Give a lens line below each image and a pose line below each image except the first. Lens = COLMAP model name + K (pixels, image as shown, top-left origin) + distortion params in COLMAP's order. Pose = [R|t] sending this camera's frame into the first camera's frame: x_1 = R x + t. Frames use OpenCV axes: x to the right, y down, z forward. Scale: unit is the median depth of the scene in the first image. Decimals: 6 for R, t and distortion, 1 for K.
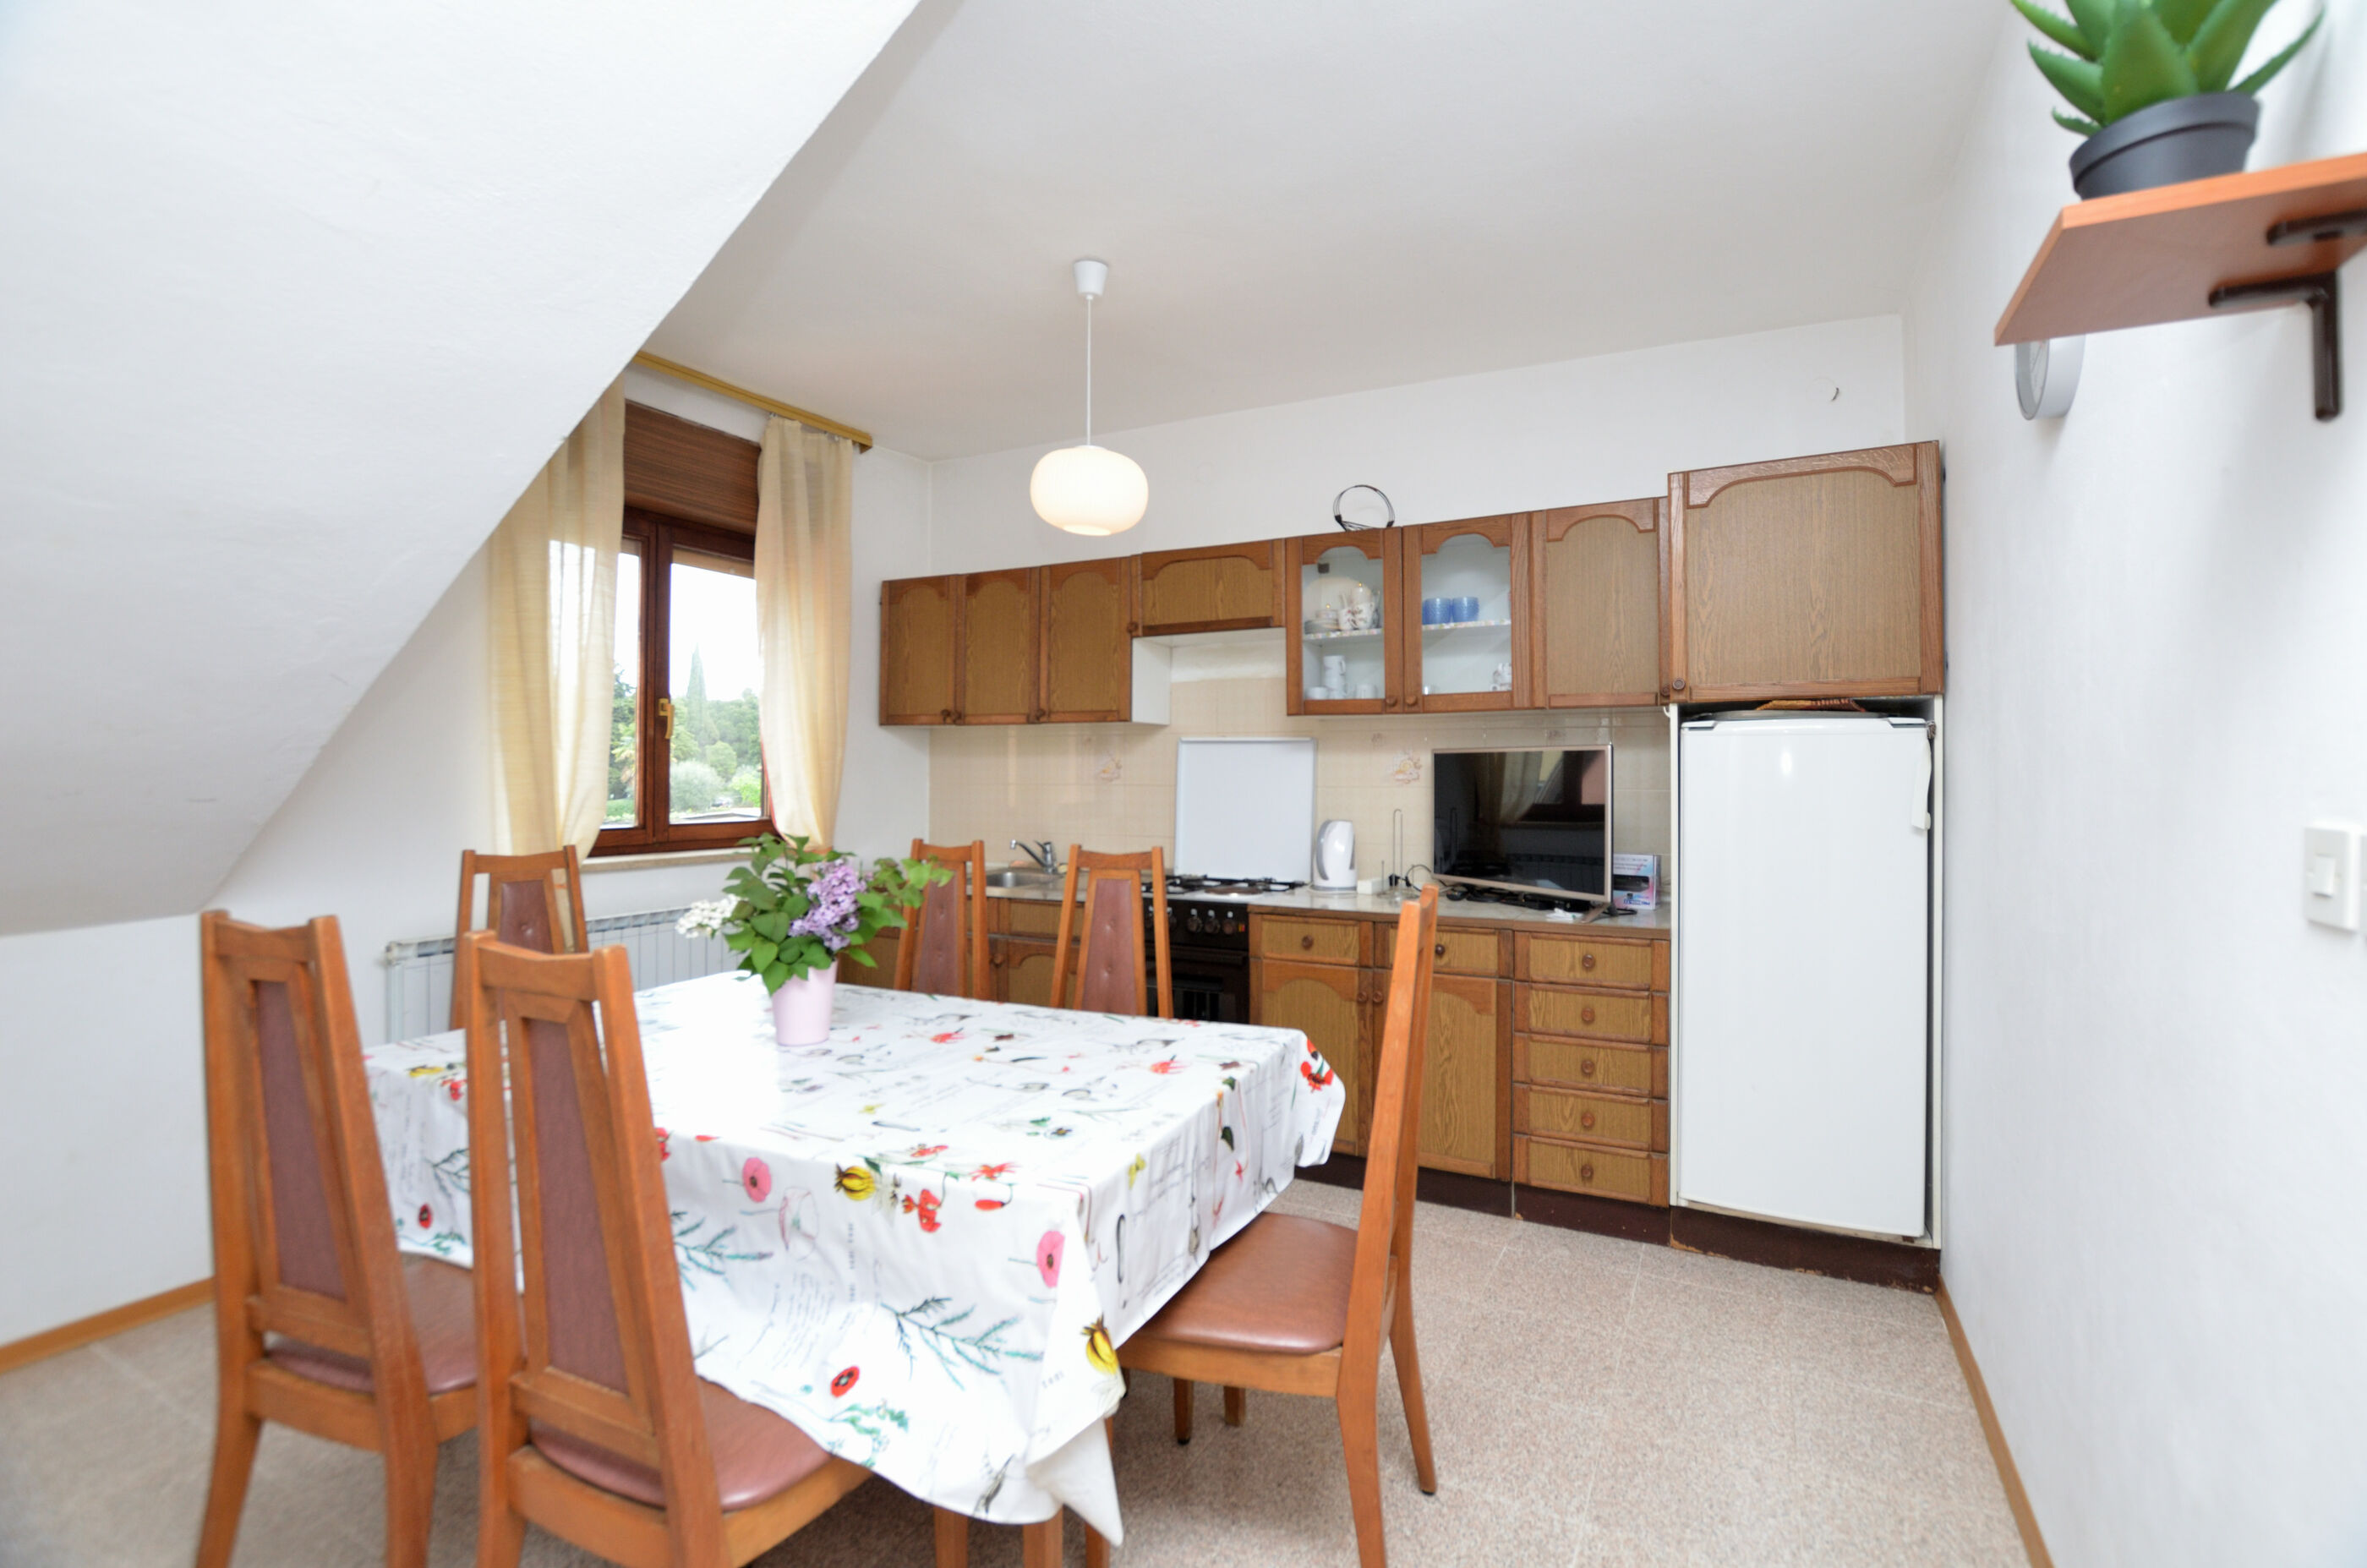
lens RADIAL K [[1041.8, 0, 1211.1], [0, 1041.8, 779.2], [0, 0, 1]] dist [-0.028531, 0.003877]
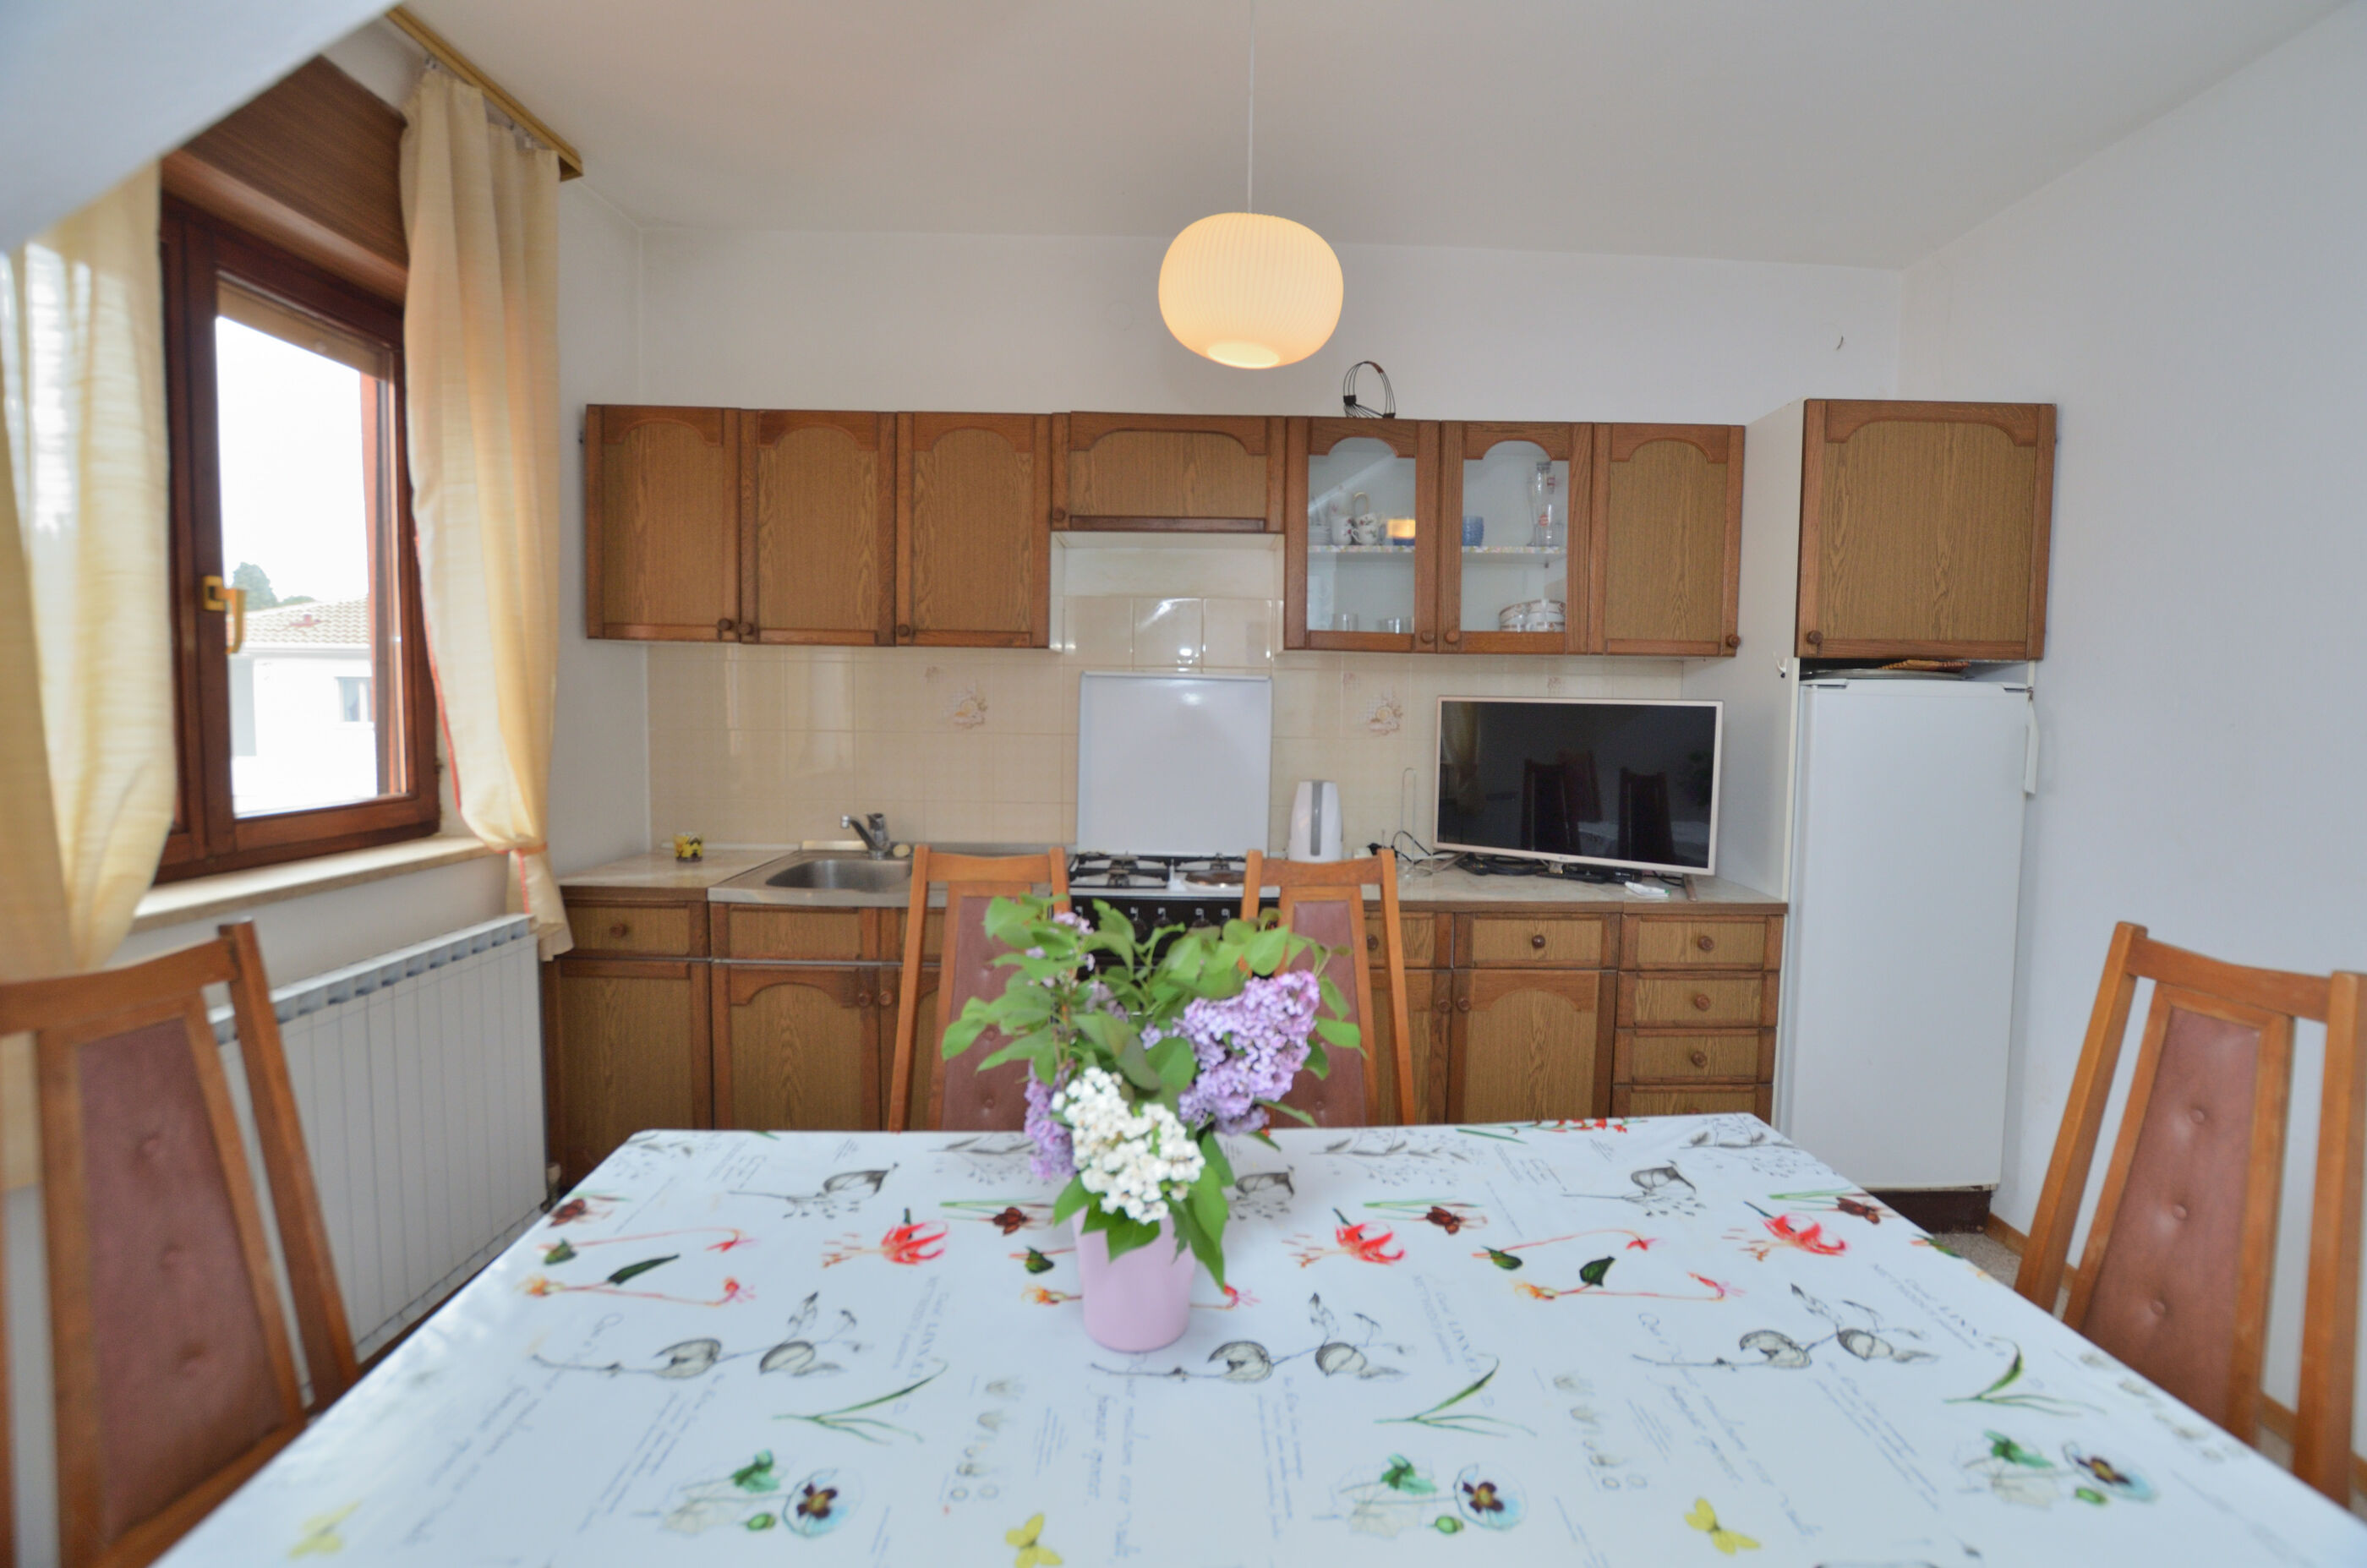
lens RADIAL K [[1041.8, 0, 1211.1], [0, 1041.8, 779.2], [0, 0, 1]] dist [-0.028531, 0.003877]
pose [[0.887994, -0.024119, 0.459222, -0.377535], [-0.011762, 0.997106, 0.075113, -0.024925], [-0.459705, -0.072101, 0.885140, 0.372018]]
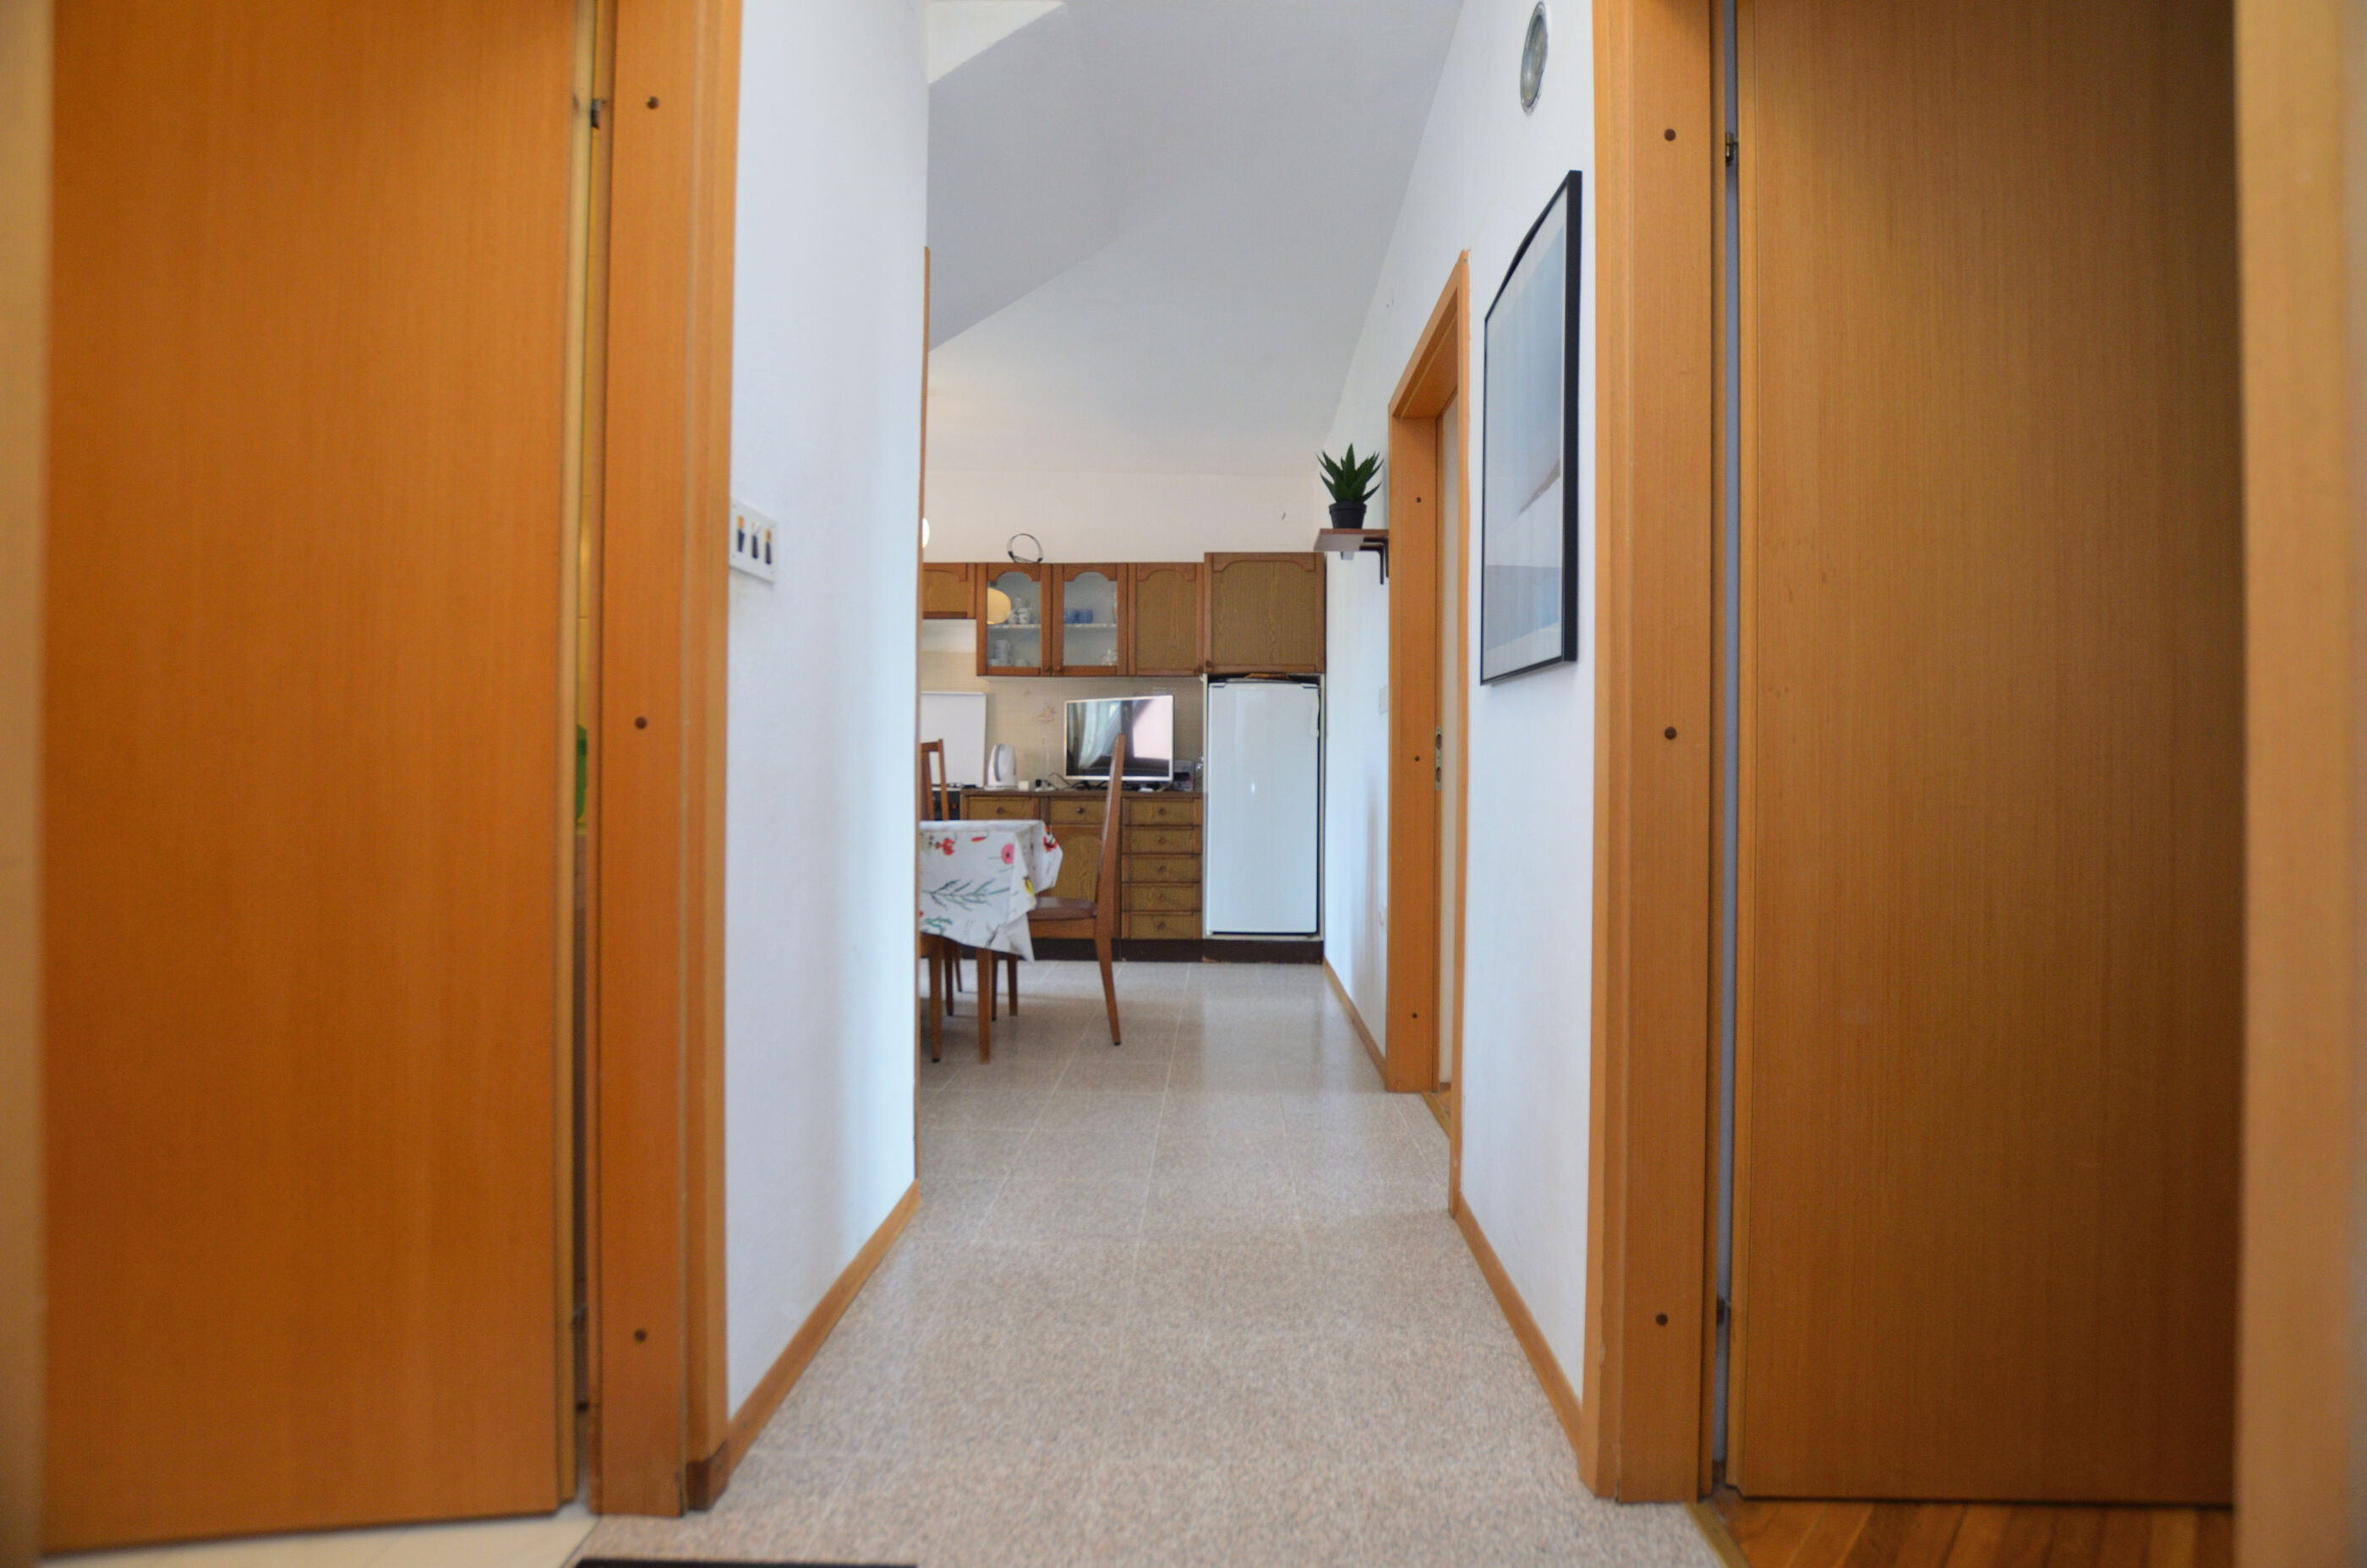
lens RADIAL K [[1020.4, 0, 1181.1], [0, 1020.4, 779.4], [0, 0, 1]] dist [-0.029648, 0.004284]
pose [[0.907170, 0.007723, 0.420694, -0.330969], [-0.007216, 0.999970, -0.002797, 0.110148], [-0.420703, -0.000498, 0.907198, -0.593279]]
